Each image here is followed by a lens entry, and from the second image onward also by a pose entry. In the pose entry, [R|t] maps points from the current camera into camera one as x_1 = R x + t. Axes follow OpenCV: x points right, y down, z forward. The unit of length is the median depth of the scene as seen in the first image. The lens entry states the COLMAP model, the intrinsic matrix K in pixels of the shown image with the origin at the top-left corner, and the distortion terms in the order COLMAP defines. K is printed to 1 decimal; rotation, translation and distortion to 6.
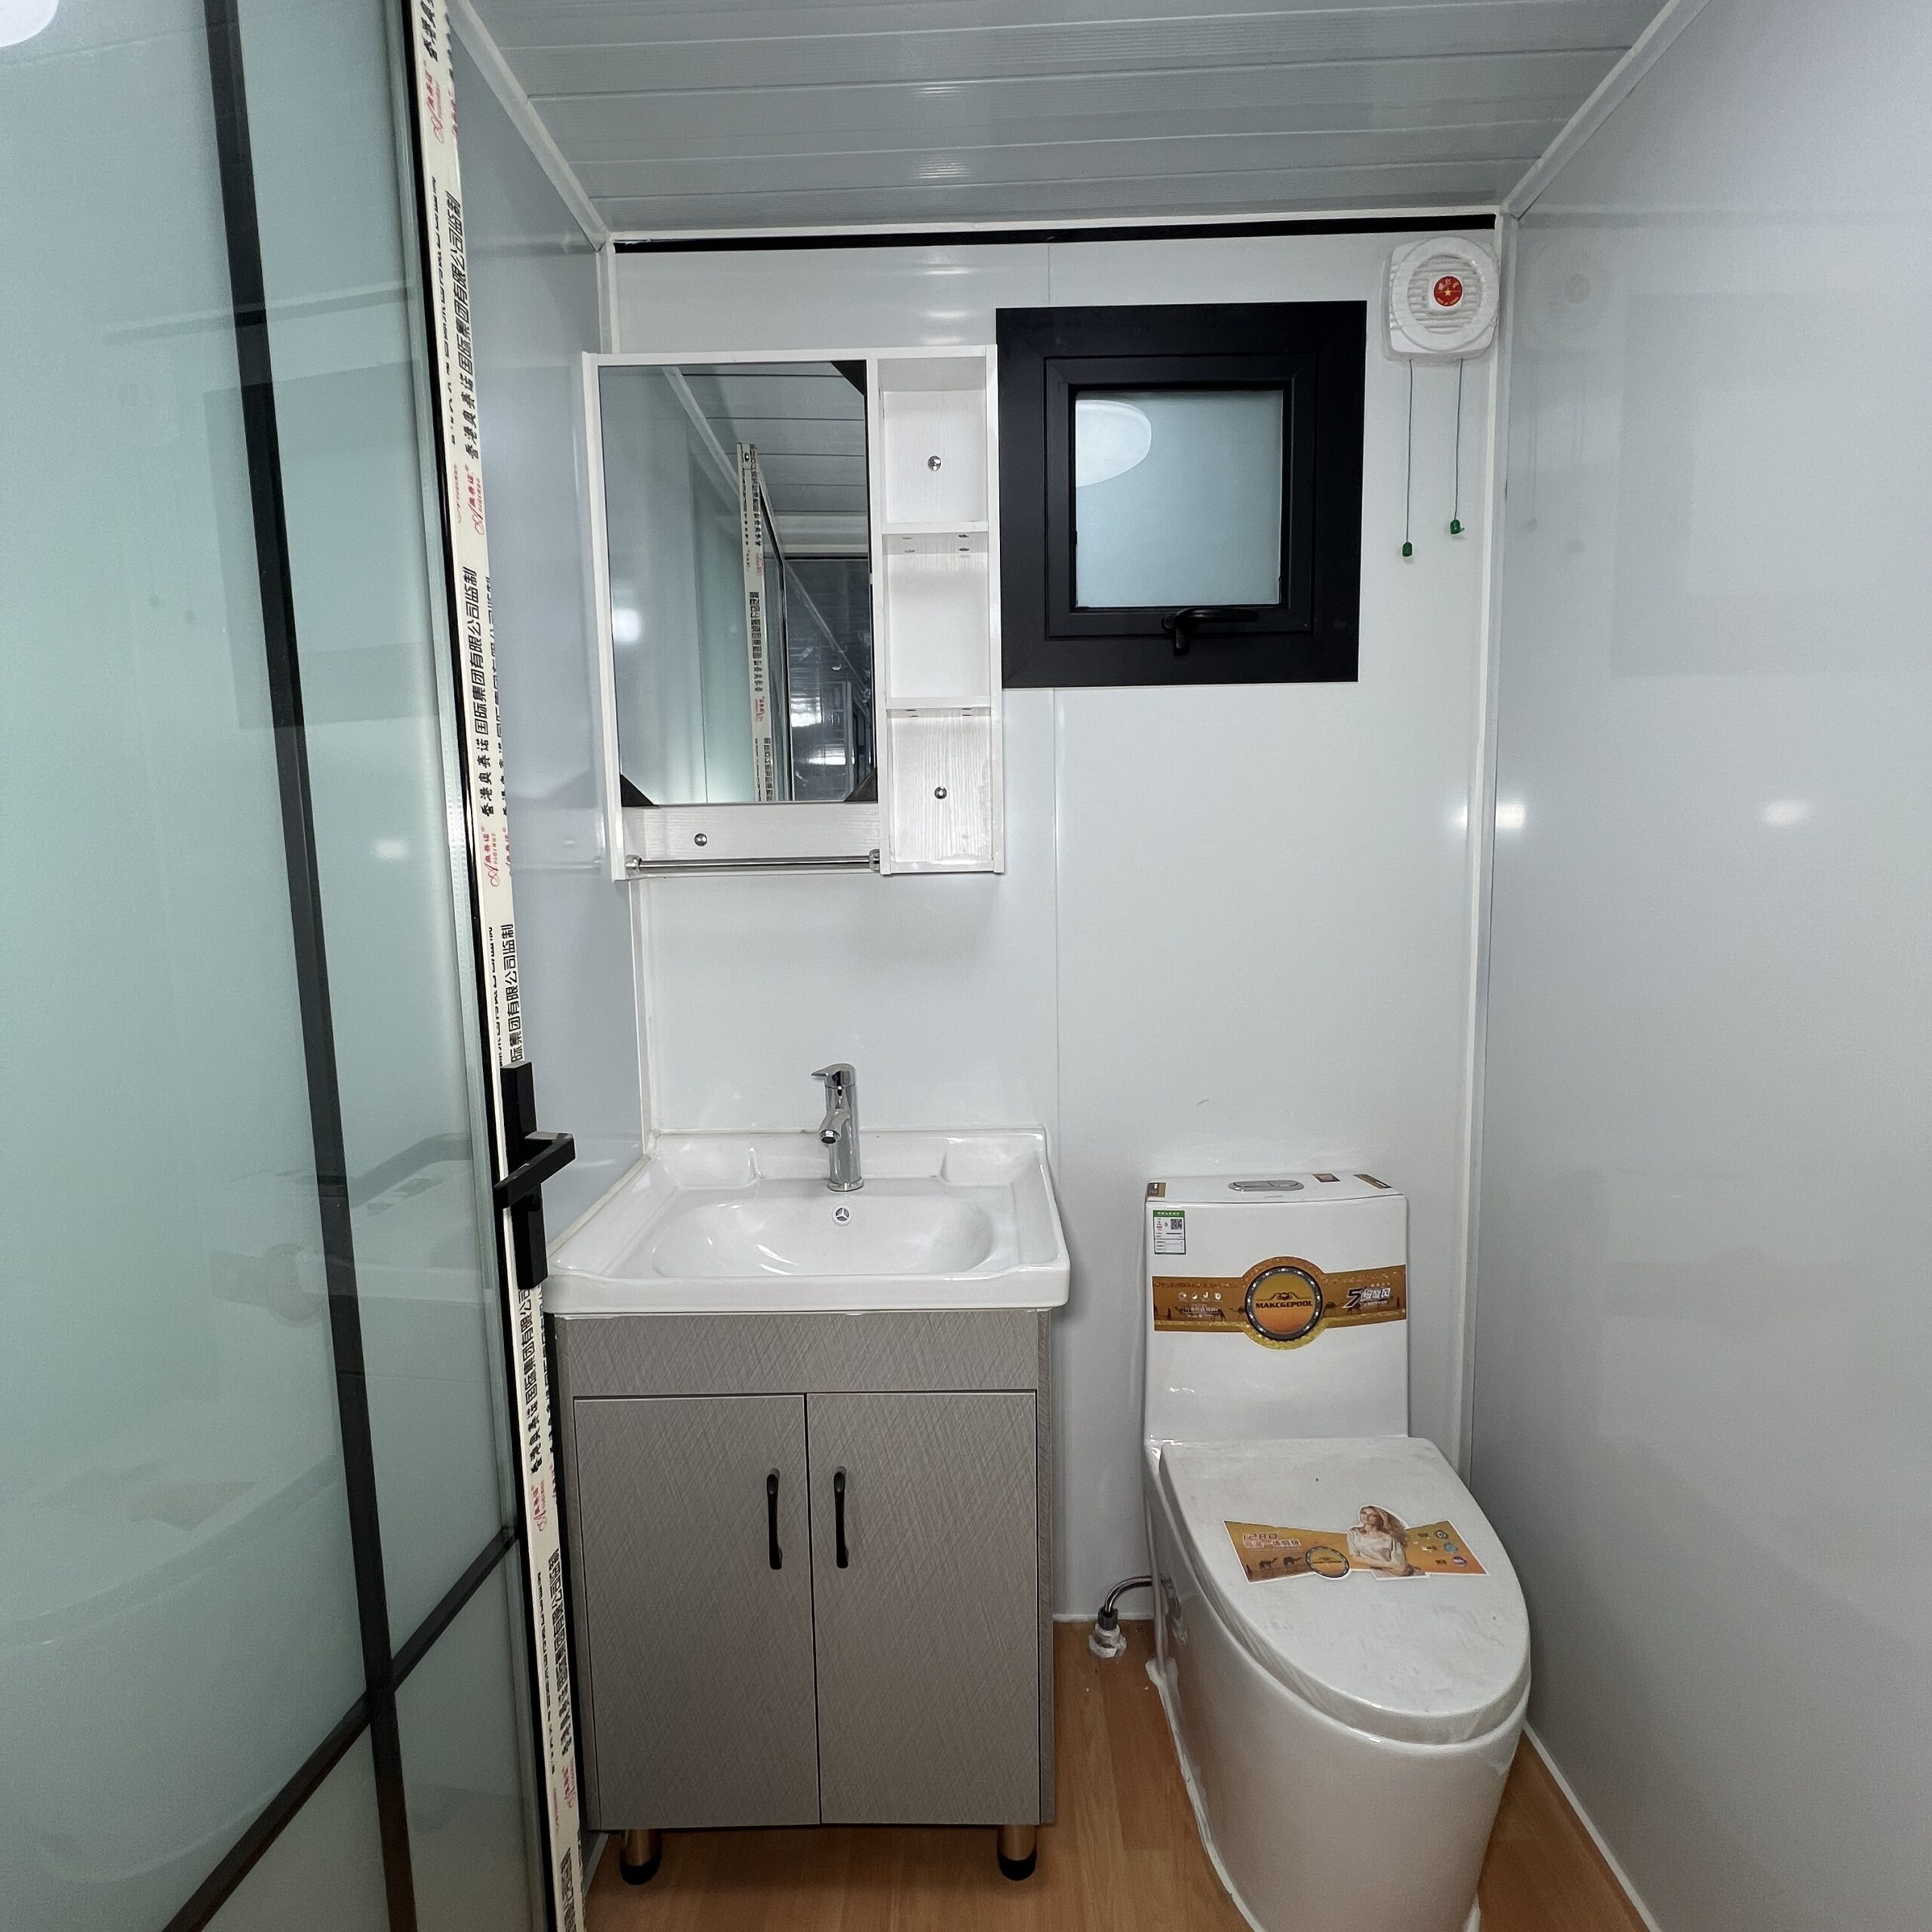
lens RADIAL K [[1032.4, 0, 966.0], [0, 1032.4, 966.0], [0, 0, 1]] dist [0.000360, 0.000225]
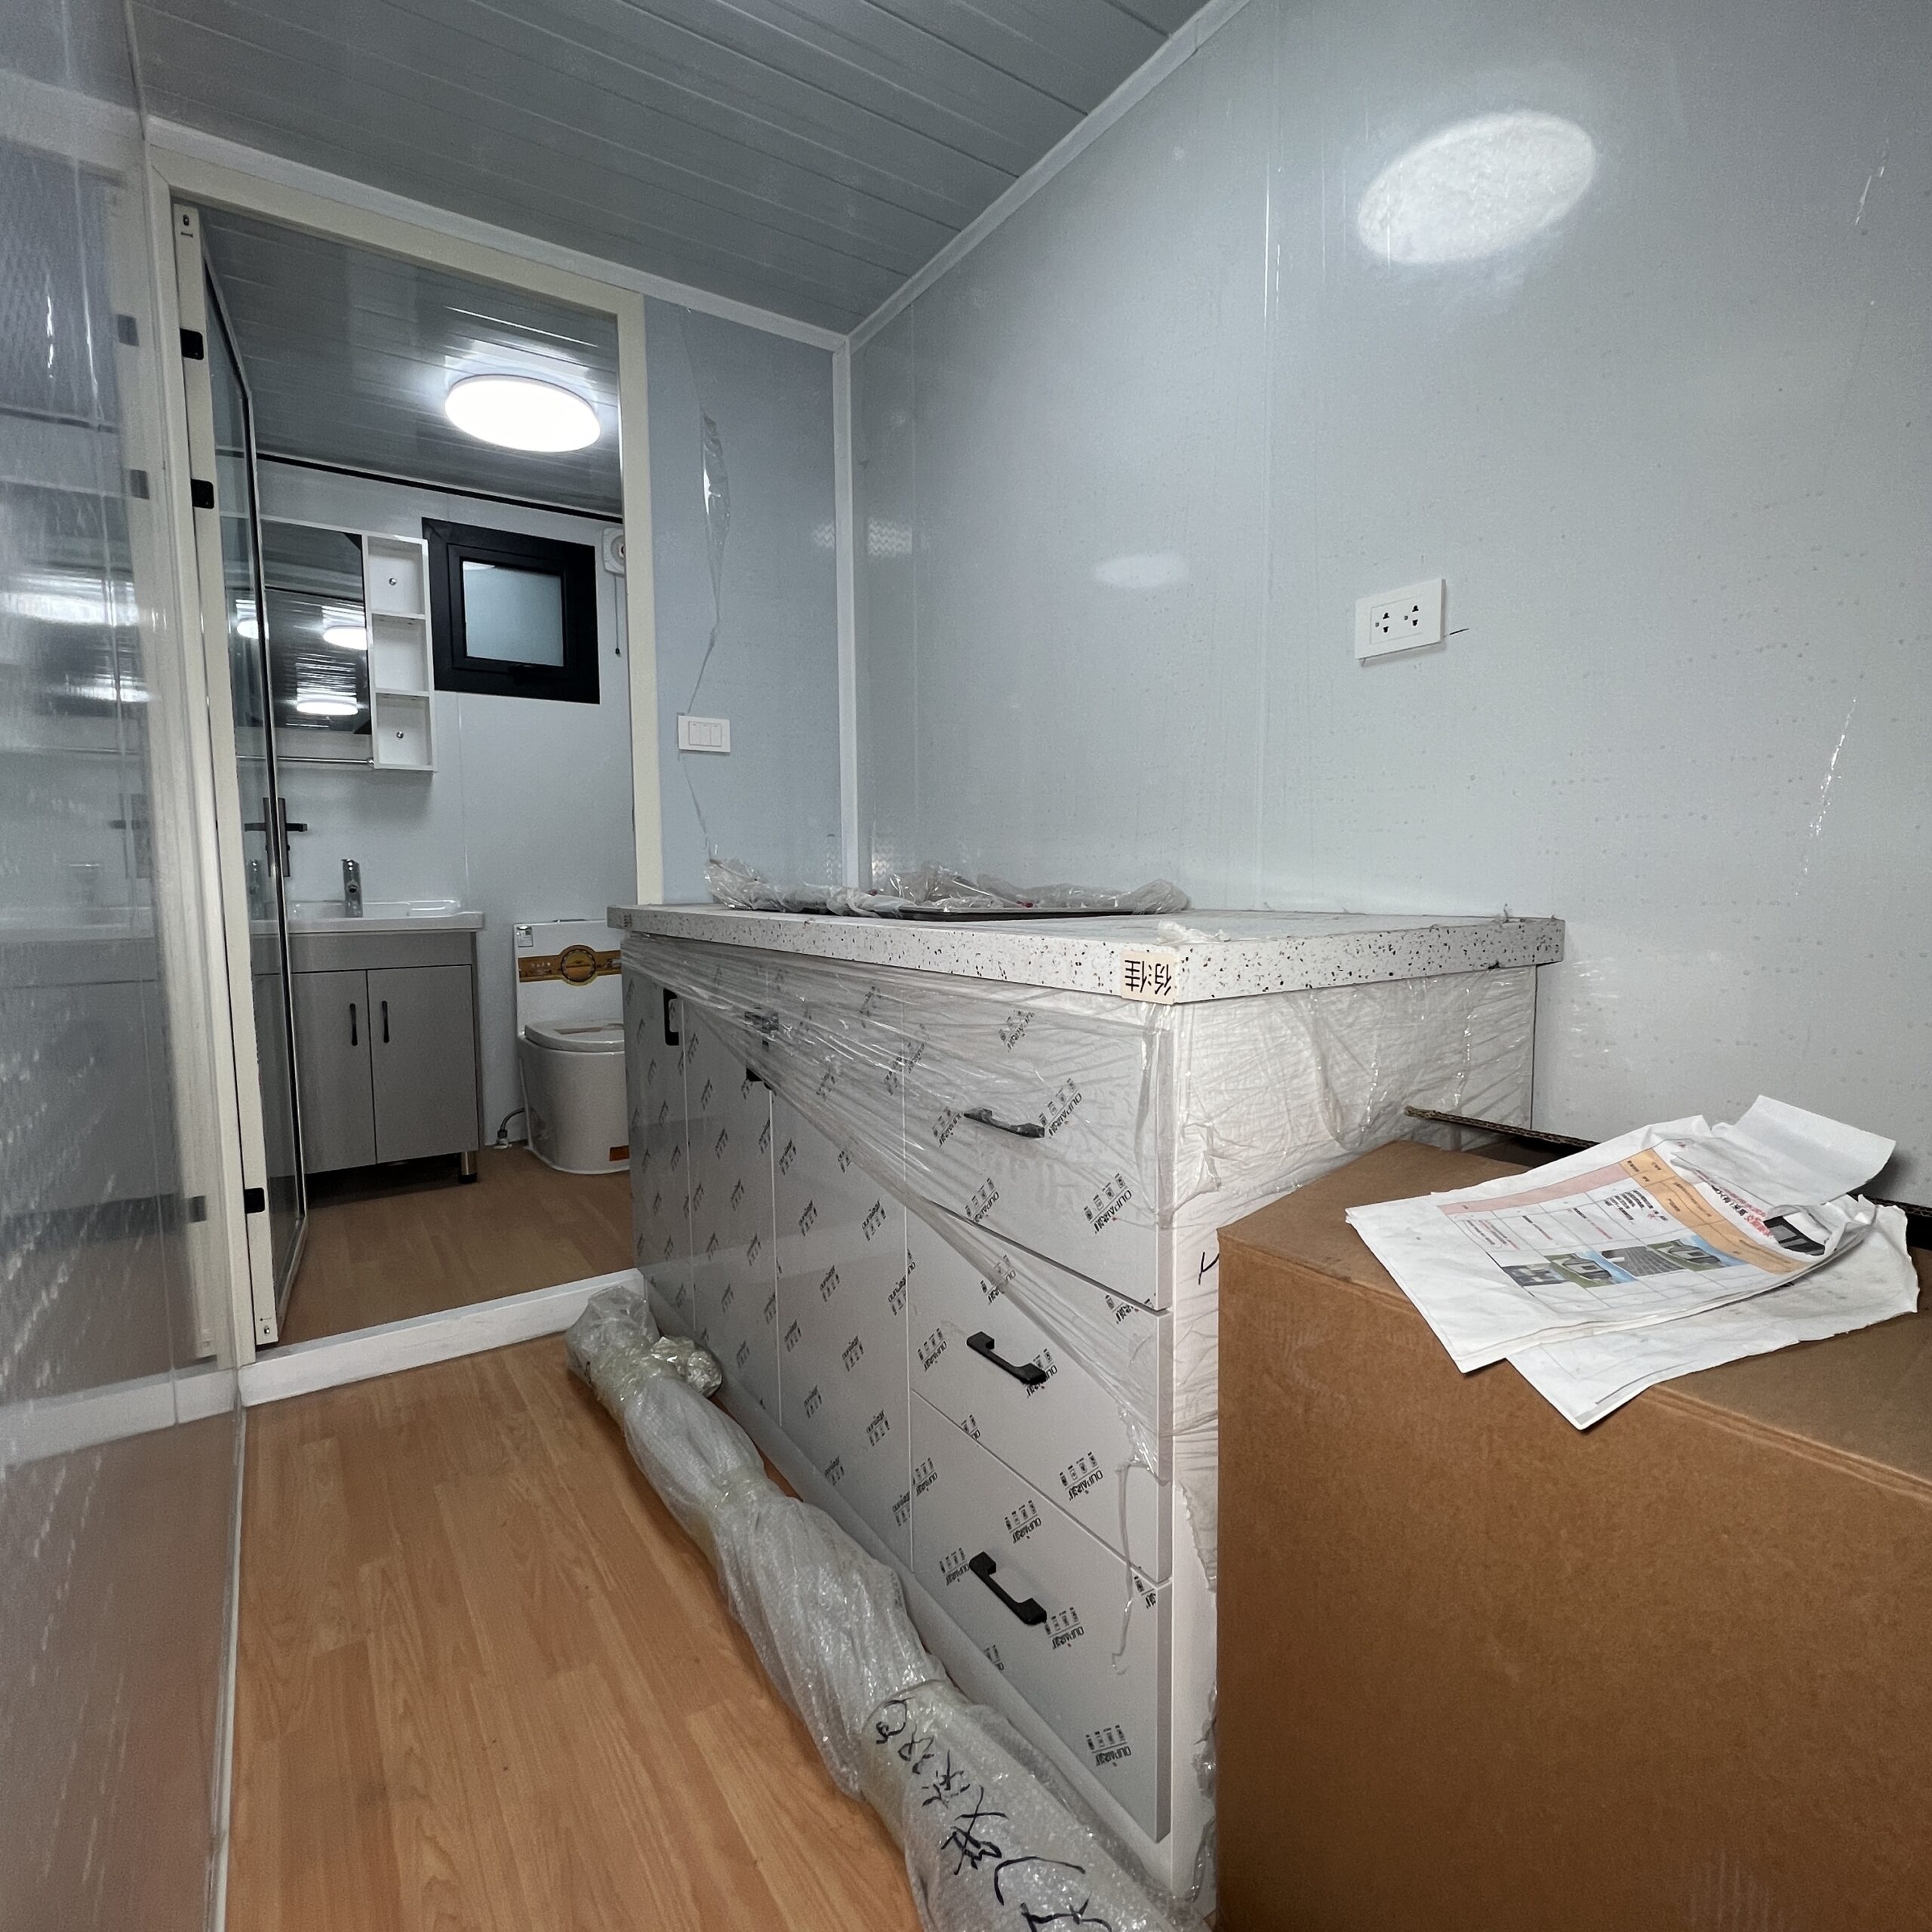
lens RADIAL K [[1032.4, 0, 966.0], [0, 1032.4, 966.0], [0, 0, 1]] dist [0.000360, 0.000225]
pose [[0.827499, -0.035610, 0.560336, -0.278536], [0.045846, 0.998940, -0.004221, 0.381174], [-0.559592, 0.029183, 0.828255, -1.441138]]
